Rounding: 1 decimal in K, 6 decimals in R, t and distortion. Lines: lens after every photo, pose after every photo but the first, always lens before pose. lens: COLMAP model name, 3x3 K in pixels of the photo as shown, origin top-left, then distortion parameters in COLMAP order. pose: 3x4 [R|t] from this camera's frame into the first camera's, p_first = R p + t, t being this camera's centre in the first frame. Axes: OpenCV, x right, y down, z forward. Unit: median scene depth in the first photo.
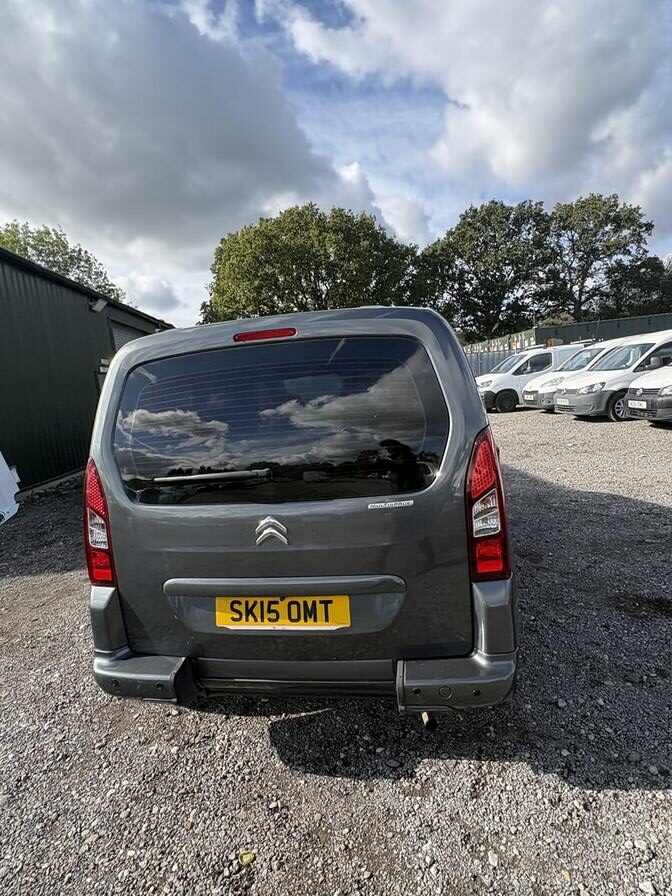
lens RADIAL K [[513.7, 0, 337.1], [0, 513.7, 442.8], [0, 0, 1]] dist [-0.003666, 0.001567]
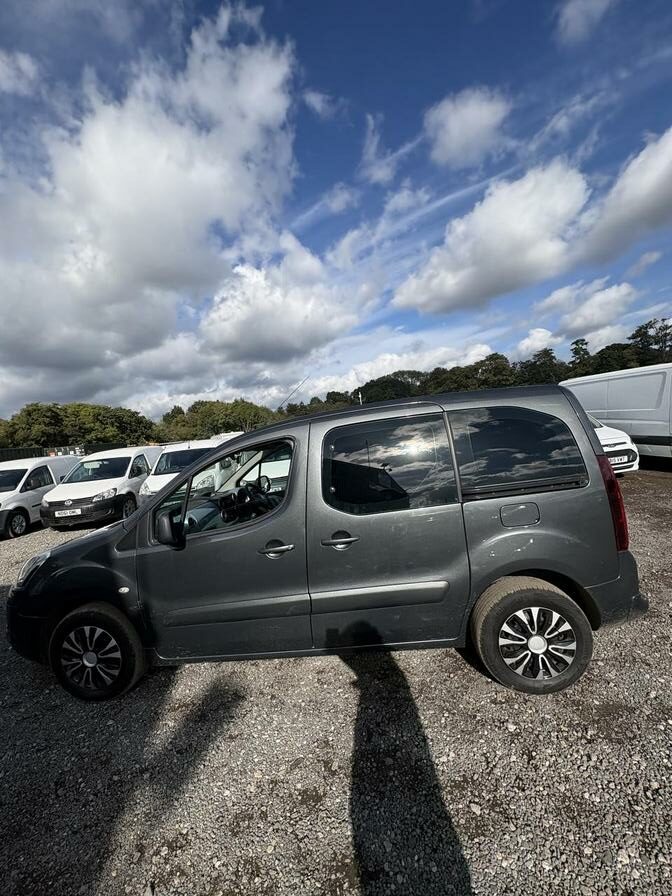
lens RADIAL K [[357.0, 0, 334.0], [0, 357.0, 459.0], [0, 0, 1]] dist [-0.001937, 0.000601]
pose [[-0.078474, 0.045311, 0.995886, -0.418086], [0.235574, 0.971518, -0.025640, -0.036381], [-0.968683, 0.232593, -0.086913, 0.549807]]
